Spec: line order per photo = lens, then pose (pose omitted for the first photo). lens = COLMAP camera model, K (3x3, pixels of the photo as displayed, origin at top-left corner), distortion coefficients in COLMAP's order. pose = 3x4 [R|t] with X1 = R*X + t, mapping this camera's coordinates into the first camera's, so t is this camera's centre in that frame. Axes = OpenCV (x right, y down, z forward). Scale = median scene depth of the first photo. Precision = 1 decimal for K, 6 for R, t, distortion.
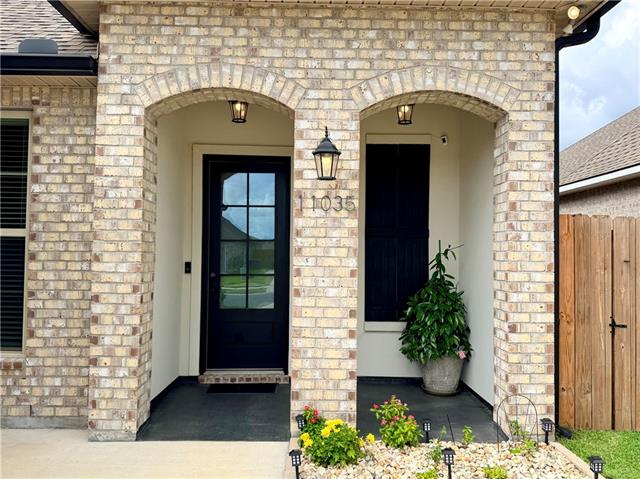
lens RADIAL K [[543.4, 0, 320.0], [0, 543.4, 239.5], [0, 0, 1]] dist [0.064013, -0.007766]
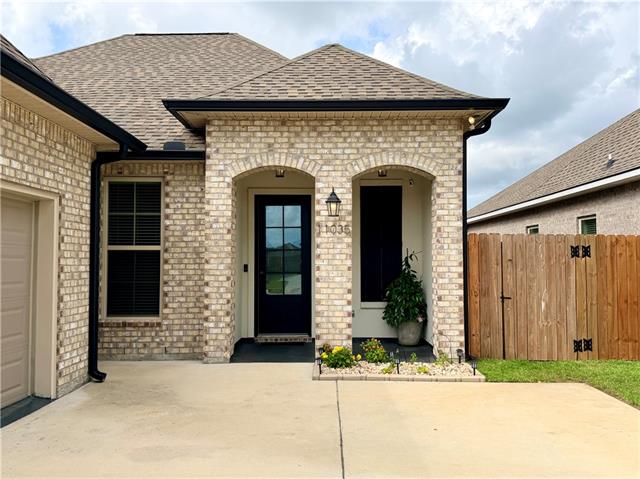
lens RADIAL K [[543.4, 0, 320.0], [0, 543.4, 239.5], [0, 0, 1]] dist [0.064013, -0.007766]
pose [[0.999598, -0.013427, -0.024957, 0.010673], [0.013161, 0.999855, -0.010784, -0.014457], [0.025098, 0.010451, 0.999630, -0.763704]]
